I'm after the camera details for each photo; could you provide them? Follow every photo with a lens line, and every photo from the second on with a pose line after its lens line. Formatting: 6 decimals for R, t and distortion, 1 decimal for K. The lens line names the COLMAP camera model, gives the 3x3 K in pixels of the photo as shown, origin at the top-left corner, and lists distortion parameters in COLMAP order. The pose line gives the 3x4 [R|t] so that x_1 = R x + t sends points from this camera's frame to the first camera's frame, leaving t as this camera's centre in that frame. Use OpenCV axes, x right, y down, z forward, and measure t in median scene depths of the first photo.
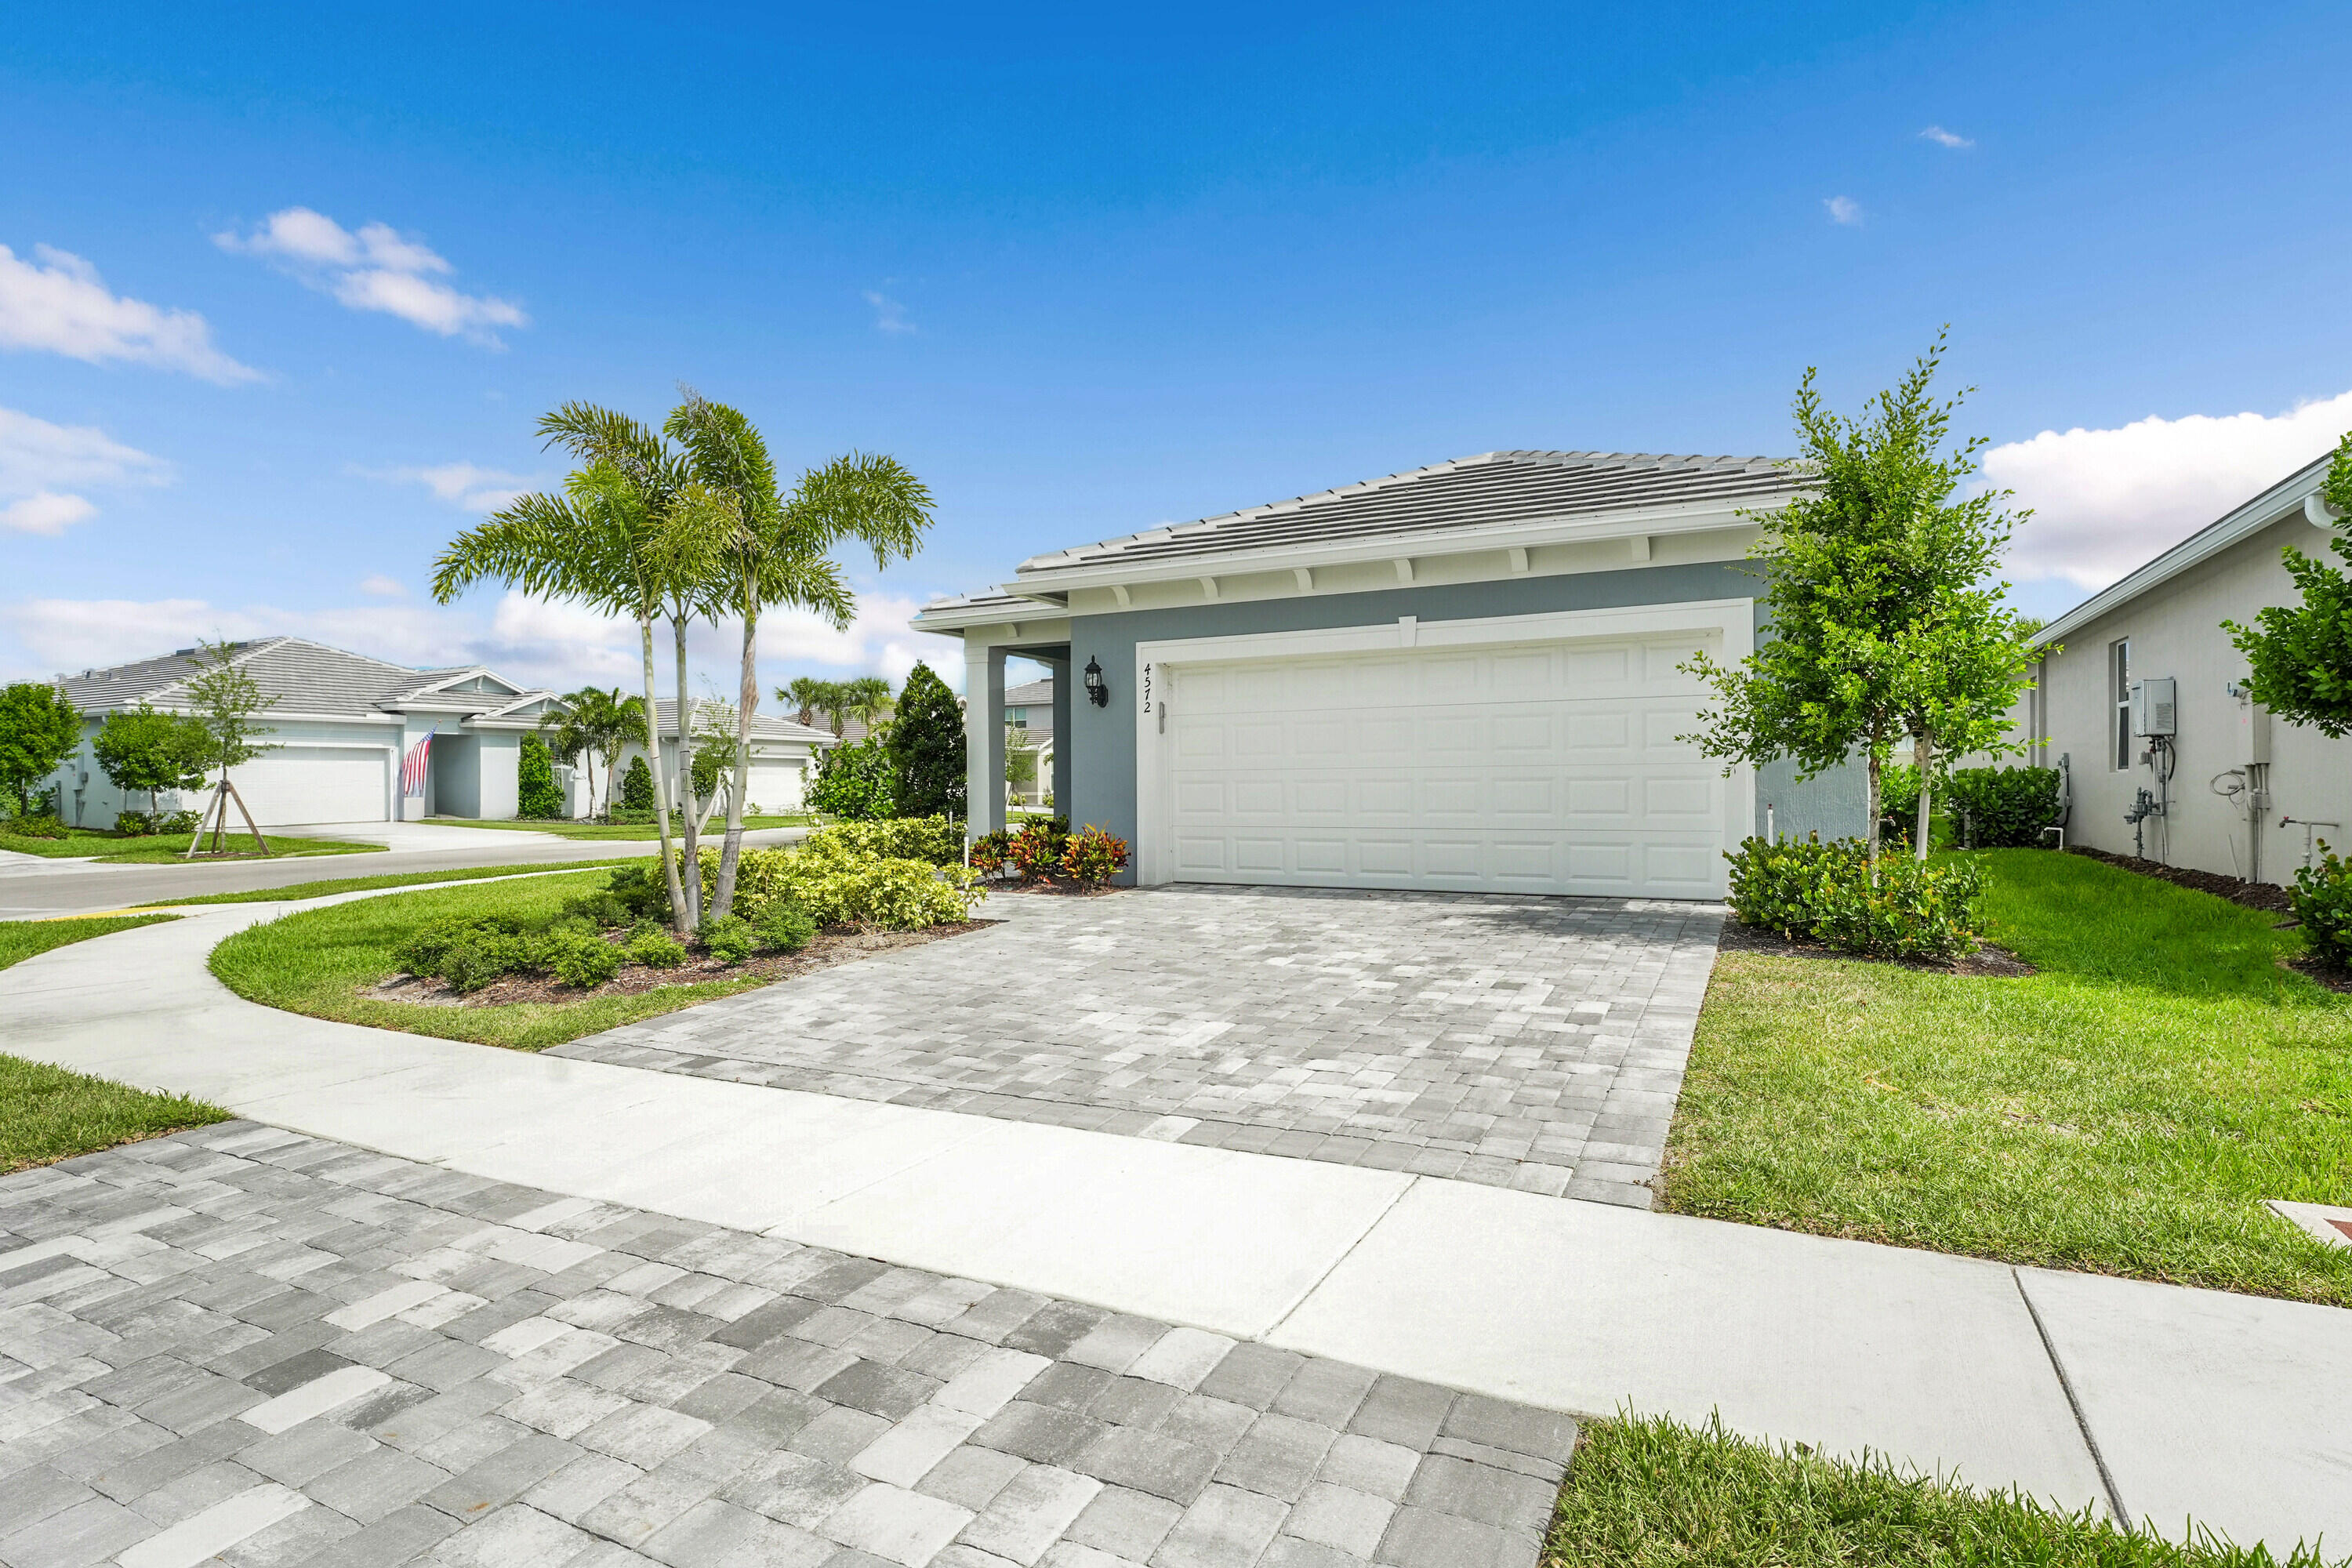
lens RADIAL K [[1175.3, 0, 1172.6], [0, 1175.3, 787.1], [0, 0, 1]] dist [-0.005320, -0.000943]
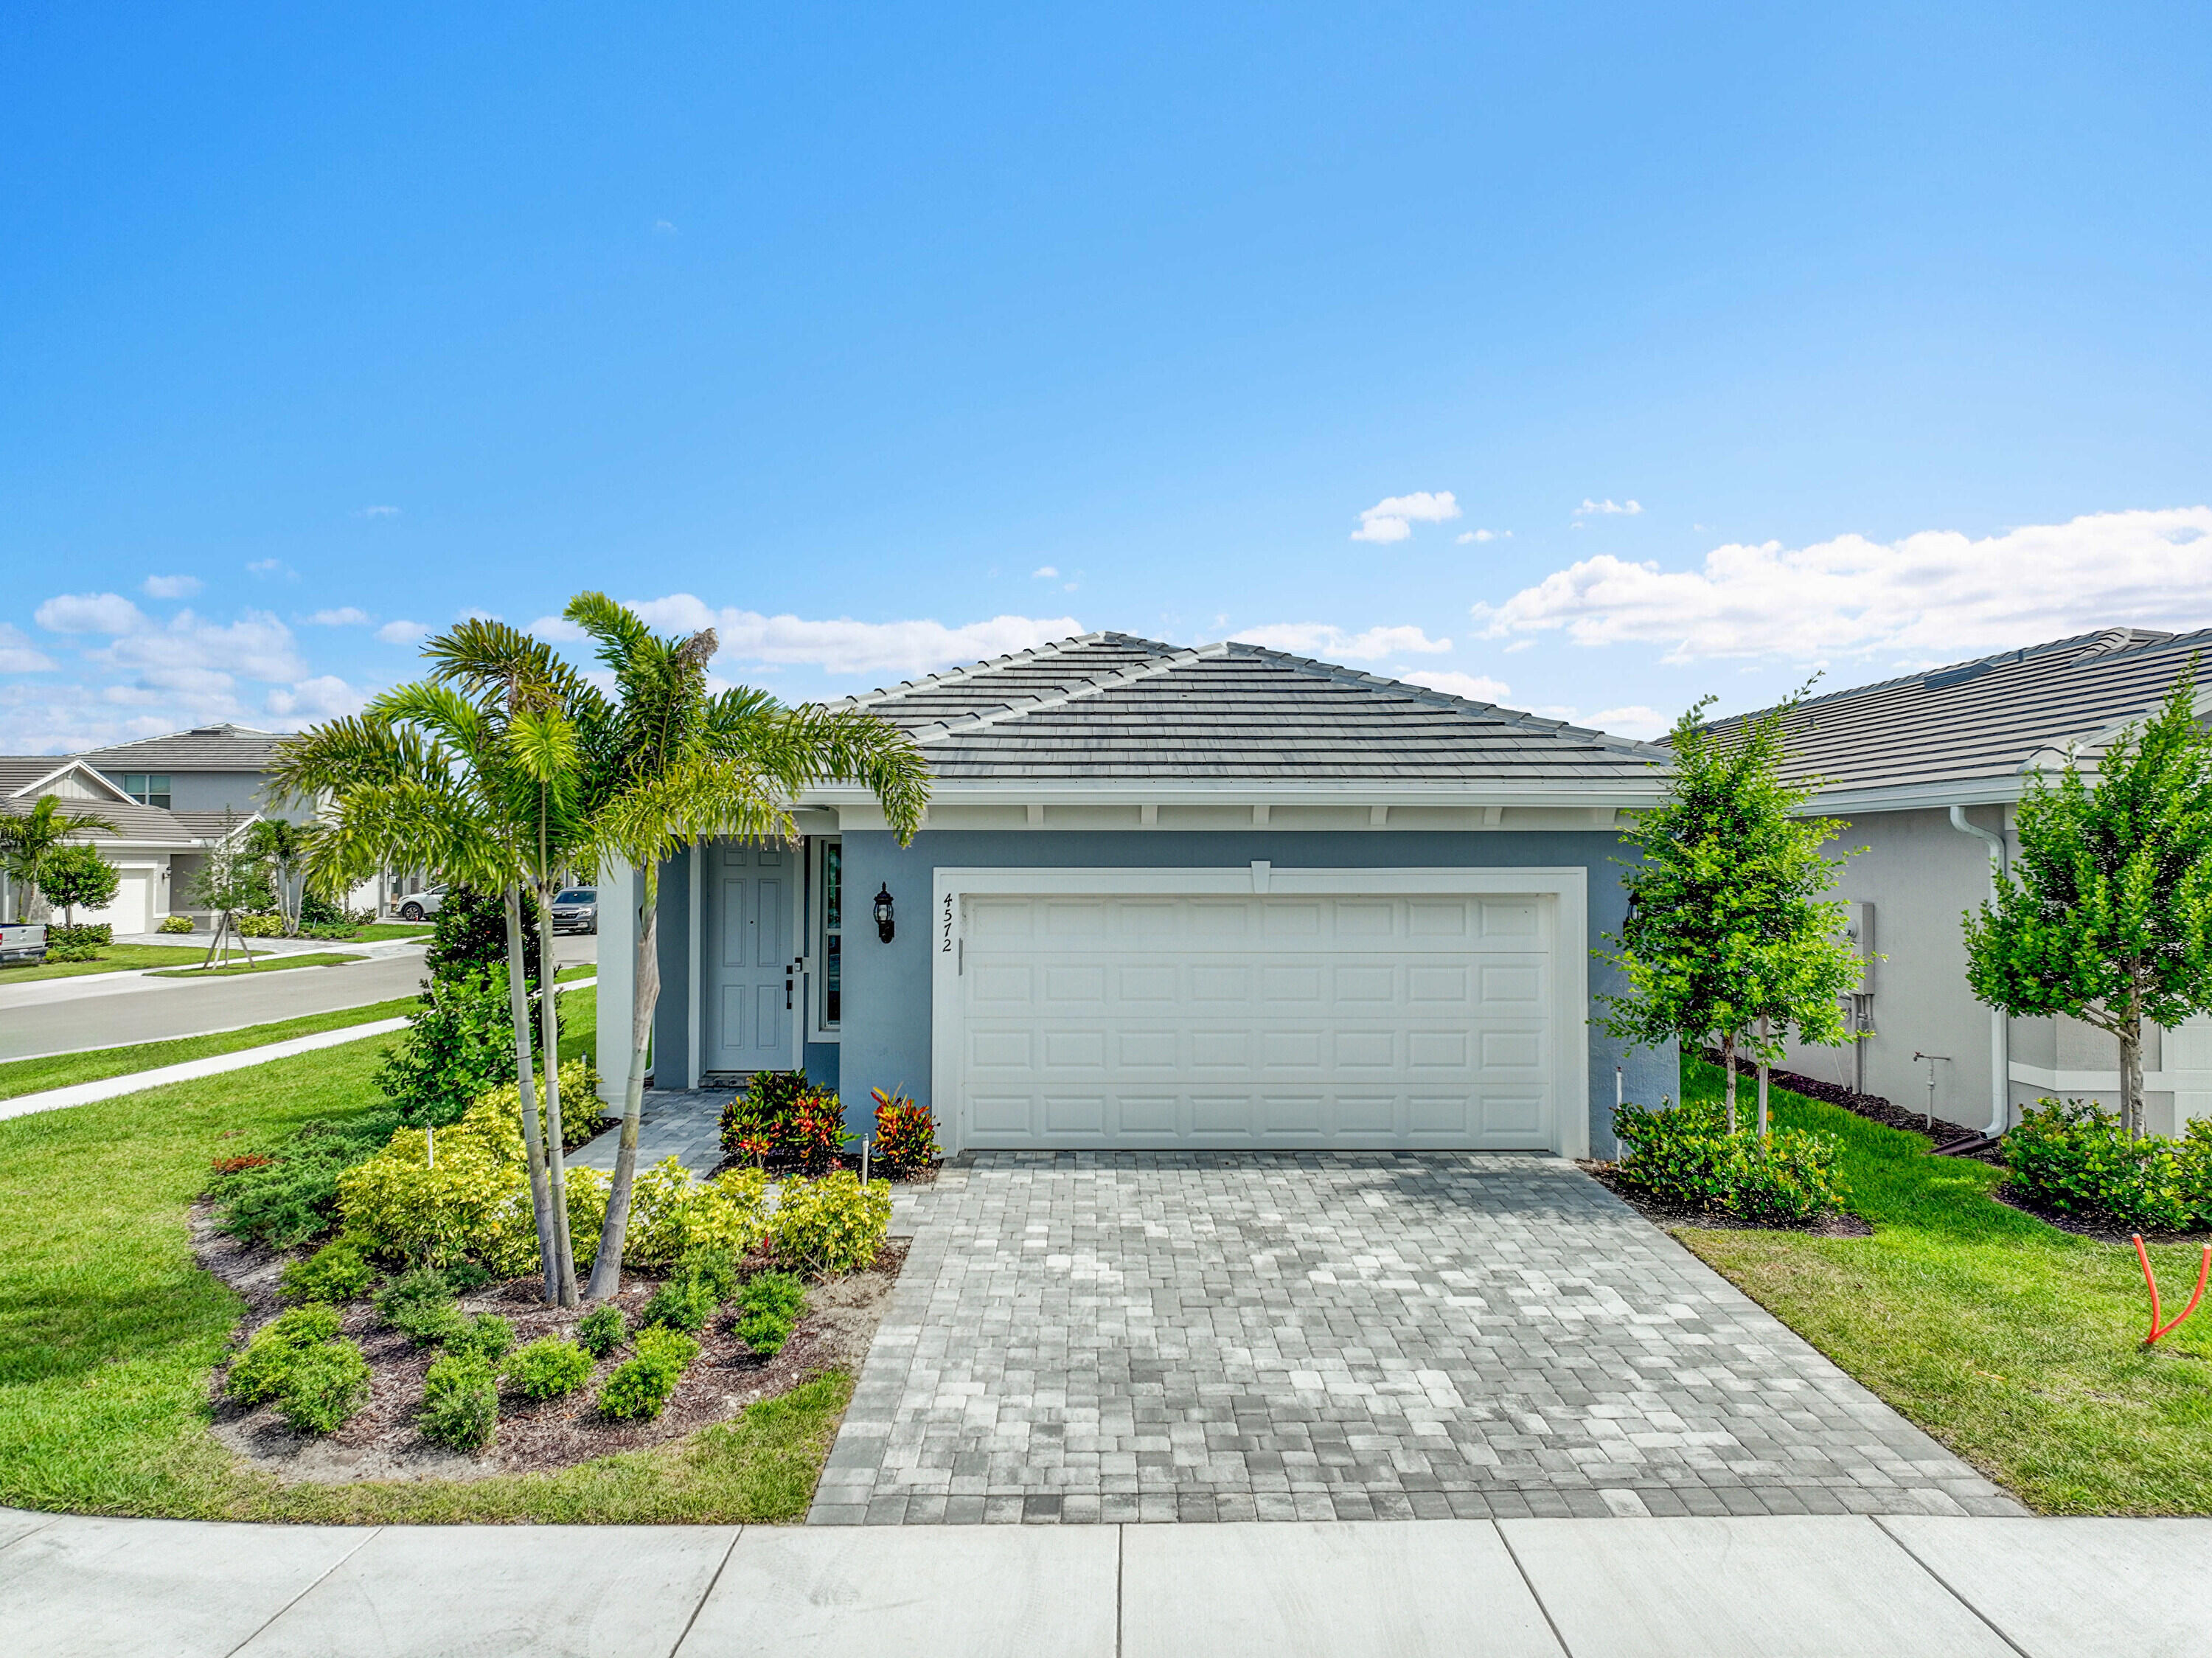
lens RADIAL K [[1573.4, 0, 1103.6], [0, 1573.4, 816.8], [0, 0, 1]] dist [0.001661, 0.010661]
pose [[0.885268, 0.023687, 0.464478, -0.603894], [-0.008792, 0.999376, -0.034208, -0.164796], [-0.464999, 0.026199, 0.884924, -0.074073]]
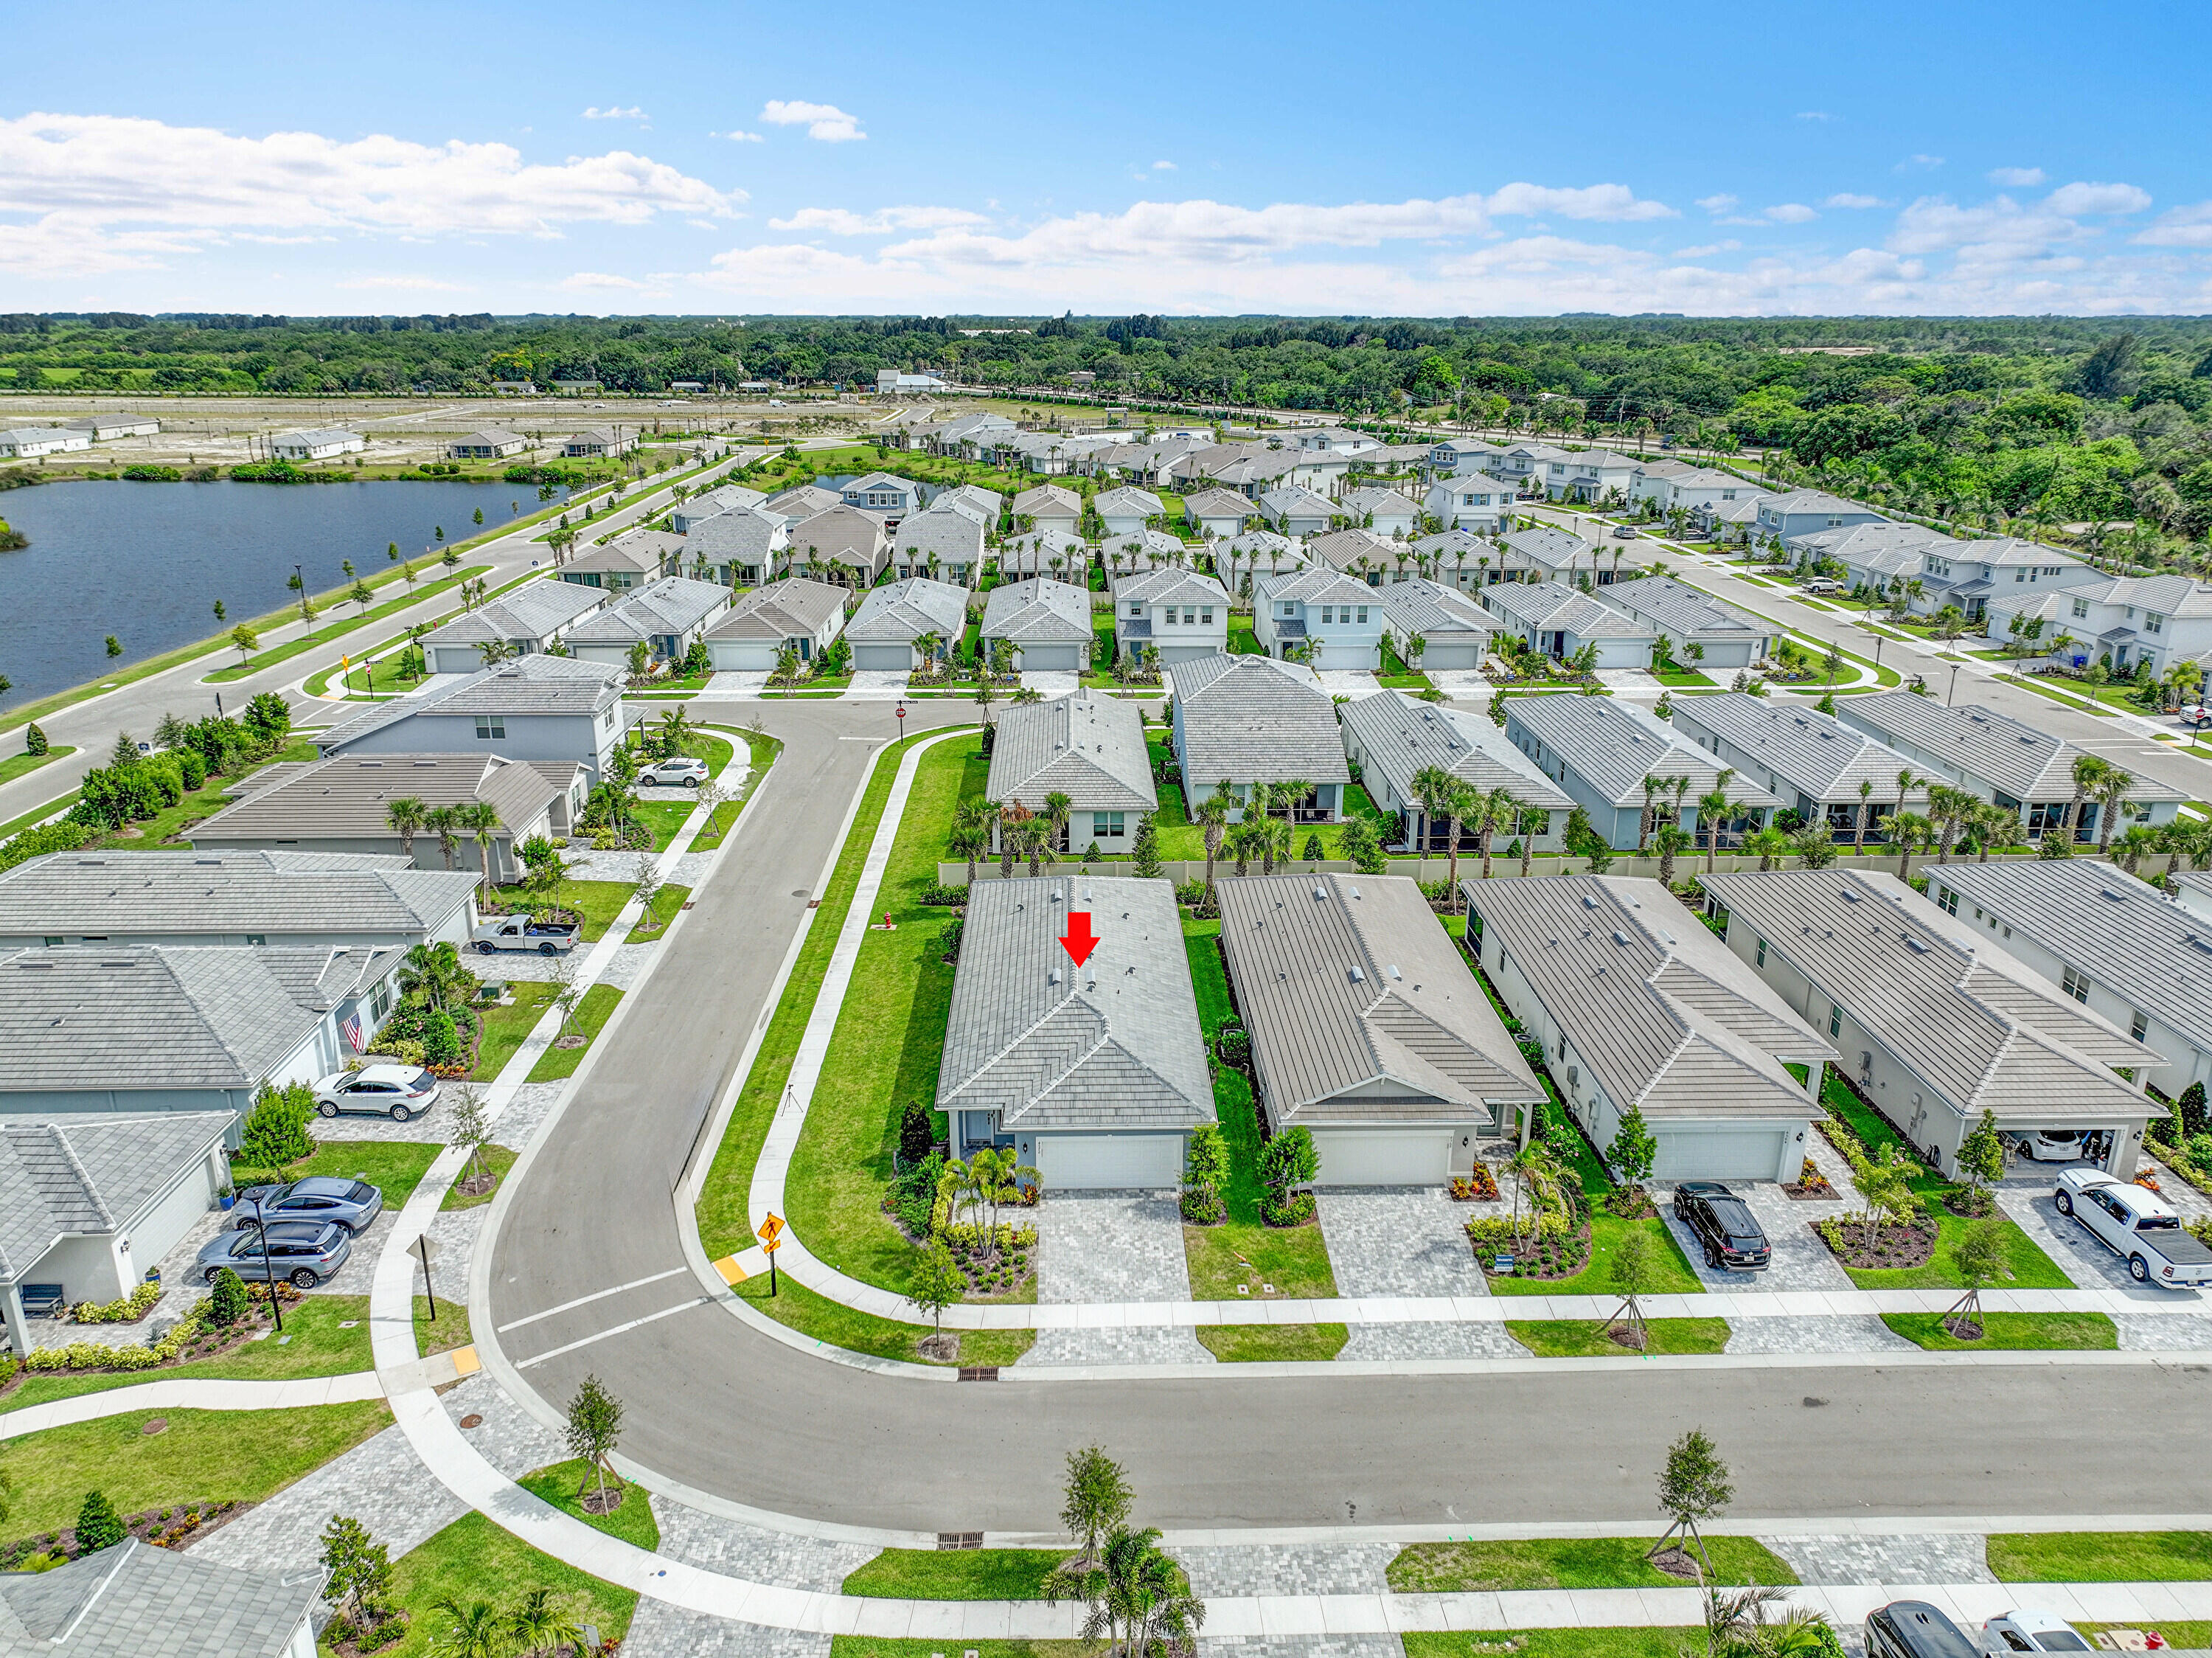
lens RADIAL K [[1573.4, 0, 1103.6], [0, 1573.4, 816.8], [0, 0, 1]] dist [0.001661, 0.010661]
pose [[0.875750, -0.138572, 0.462450, -2.725450], [-0.010114, 0.952443, 0.304549, -3.537687], [-0.482659, -0.271386, 0.832701, -4.048738]]
